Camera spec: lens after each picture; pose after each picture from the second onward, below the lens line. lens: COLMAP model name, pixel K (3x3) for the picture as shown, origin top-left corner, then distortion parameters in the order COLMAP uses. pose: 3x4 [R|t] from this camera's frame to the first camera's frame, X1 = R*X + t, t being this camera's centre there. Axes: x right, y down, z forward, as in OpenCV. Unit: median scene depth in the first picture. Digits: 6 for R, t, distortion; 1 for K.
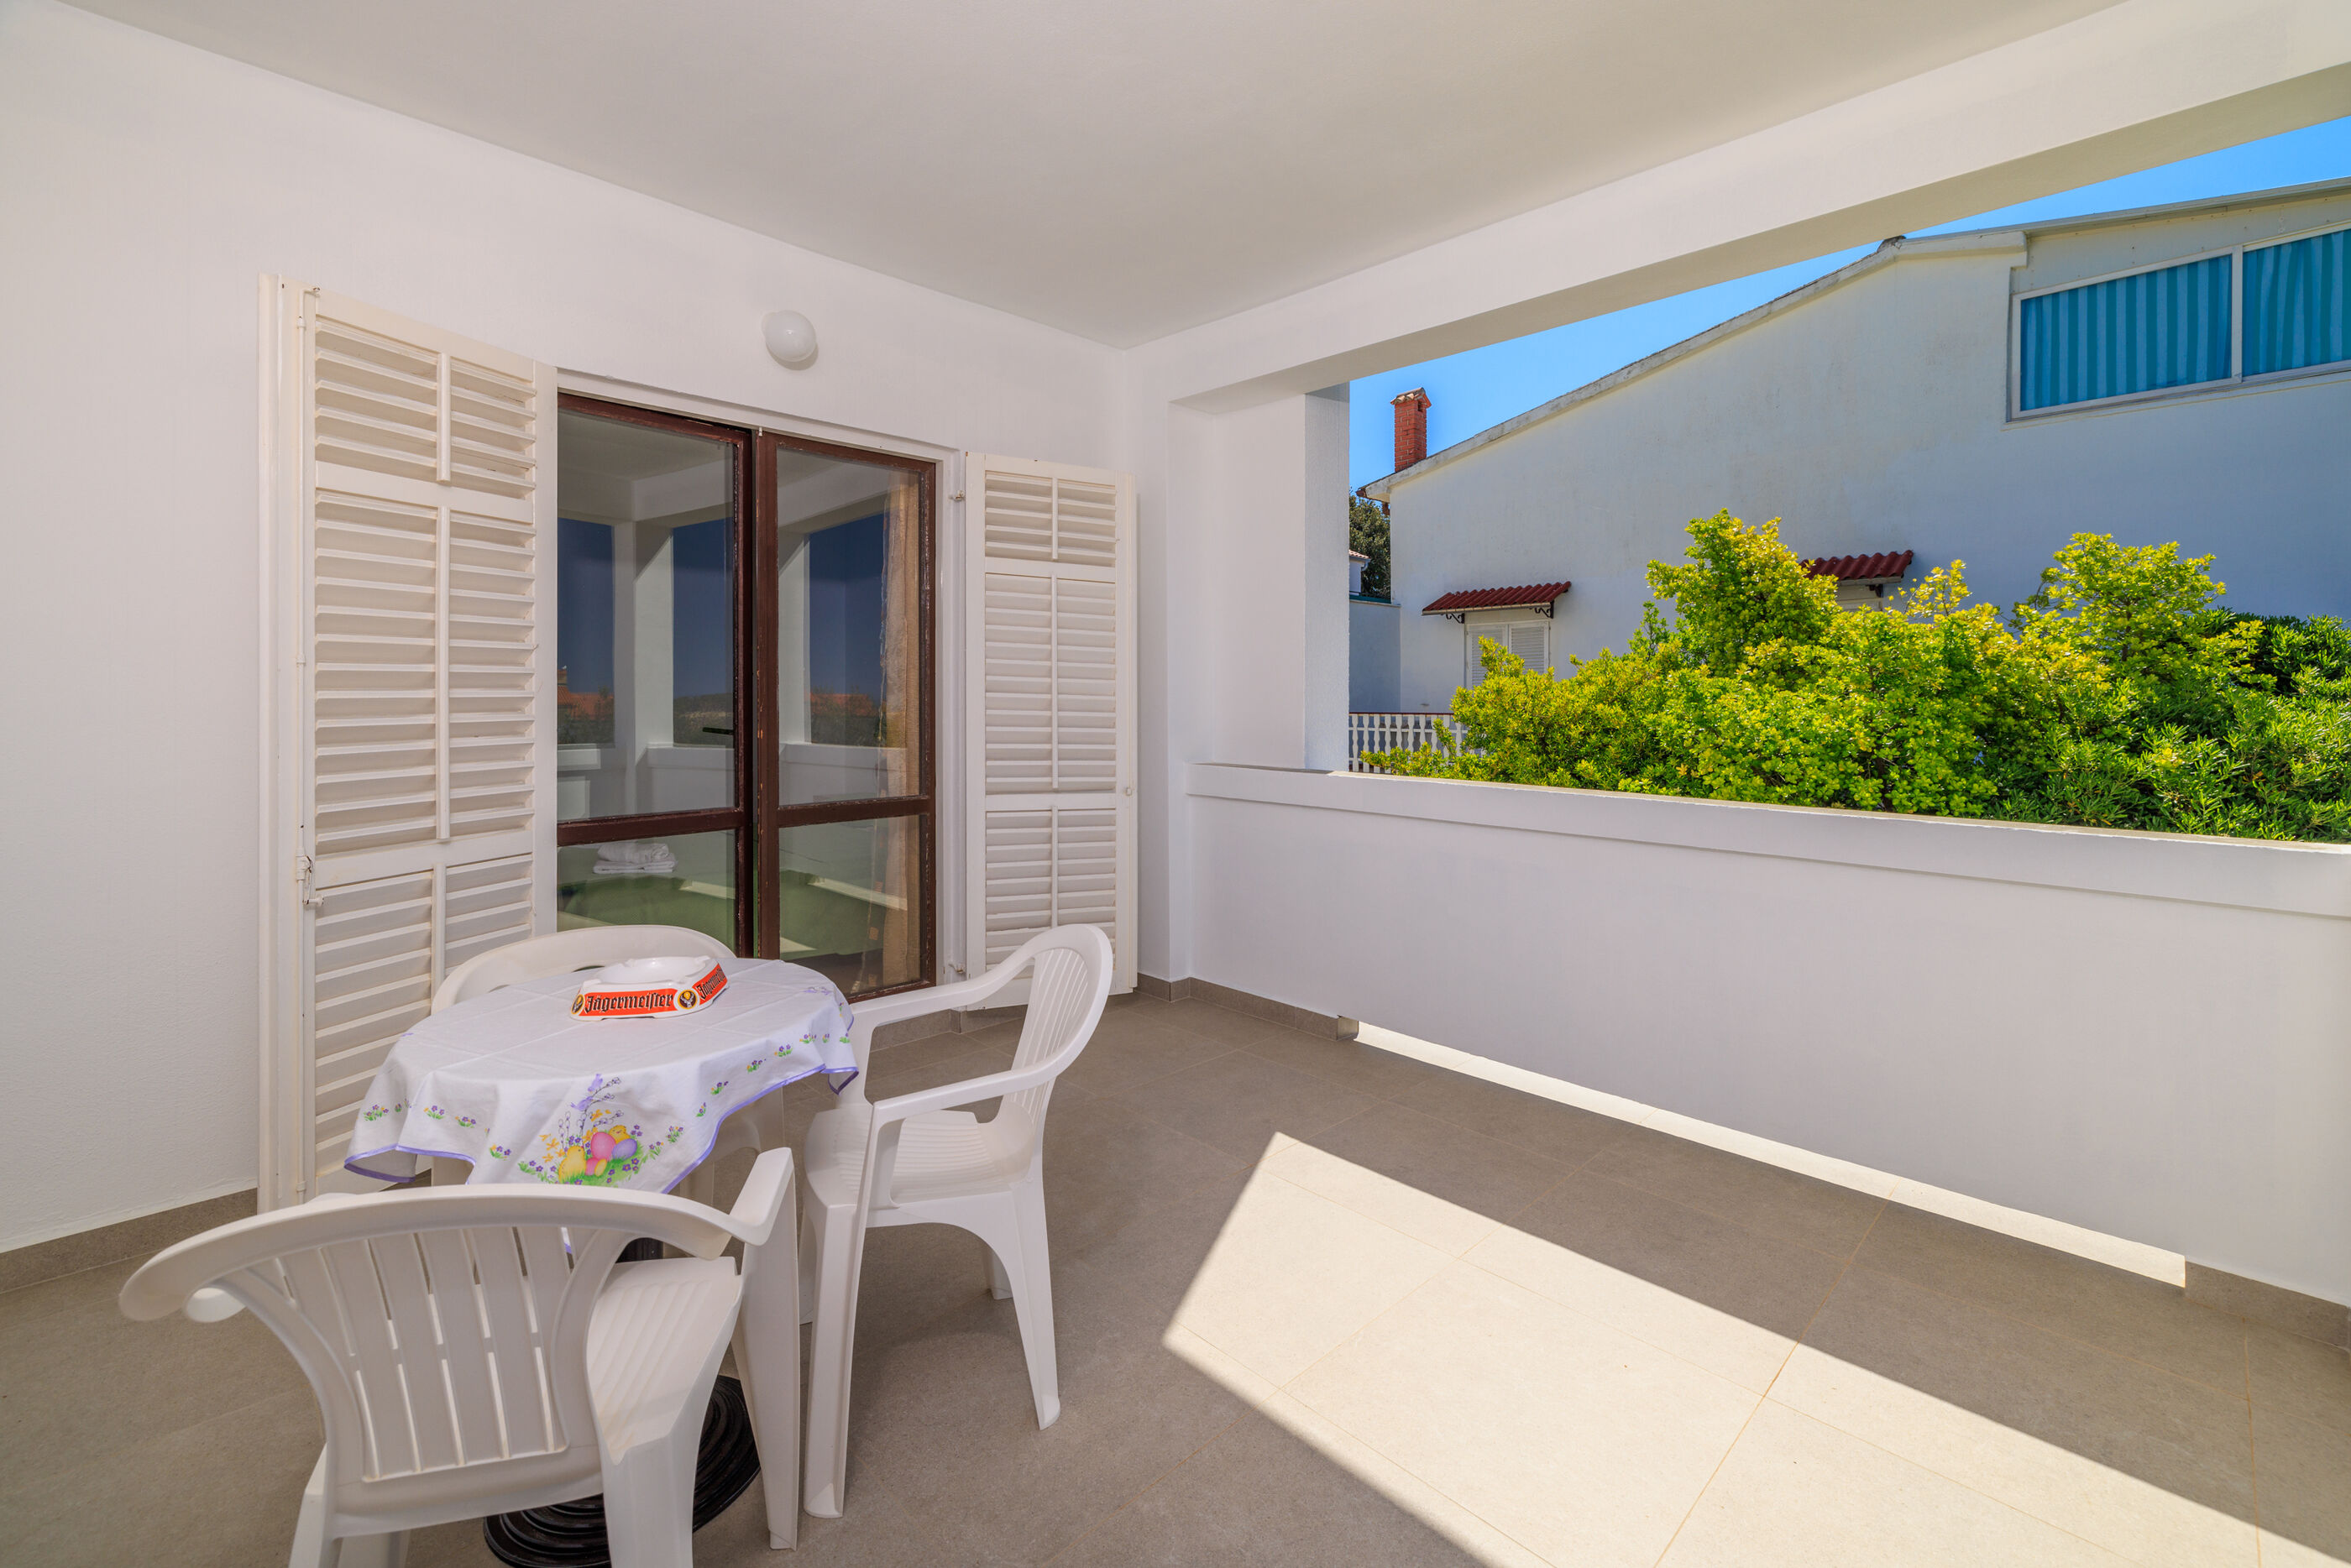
lens RADIAL K [[1002.7, 0, 1183.1], [0, 1002.7, 709.4], [0, 0, 1]] dist [-0.000485, -0.000125]
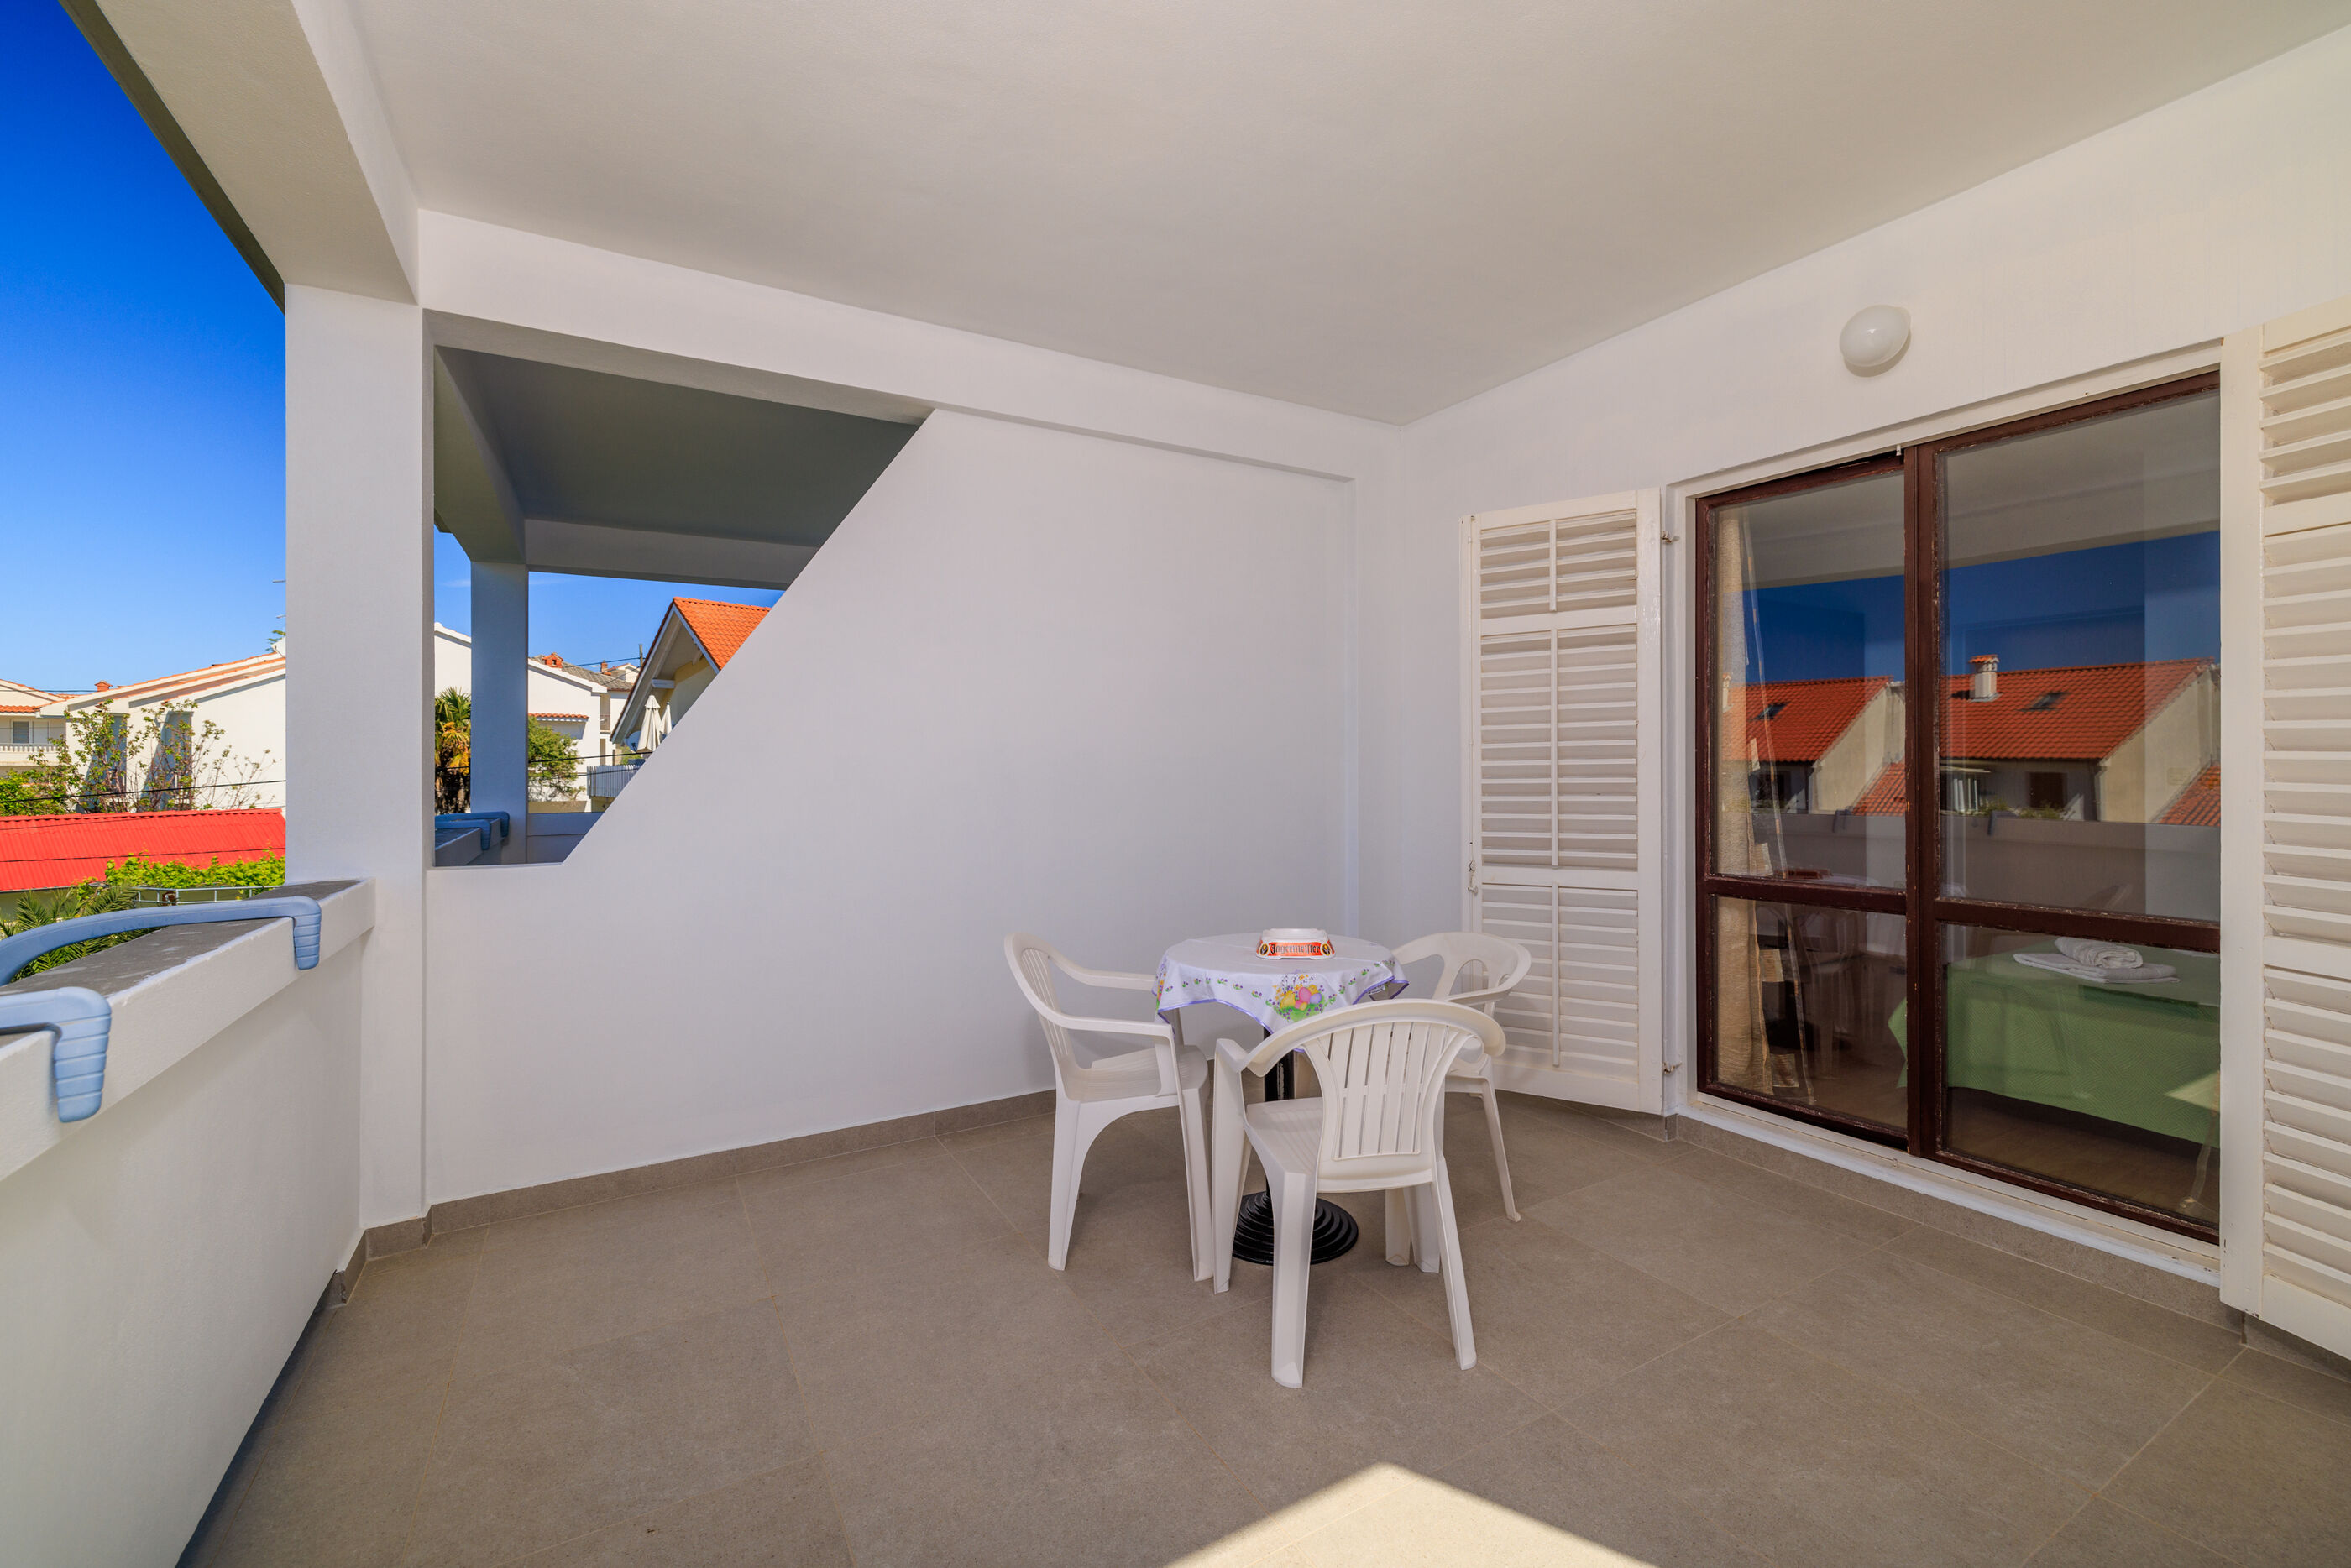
lens RADIAL K [[999.5, 0, 1177.4], [0, 999.5, 751.2], [0, 0, 1]] dist [0.001283, -0.000032]
pose [[-0.249390, -0.011282, -0.968337, 0.804651], [-0.002696, 0.999936, -0.010956, -0.015525], [0.968399, -0.000121, -0.249405, 0.903263]]
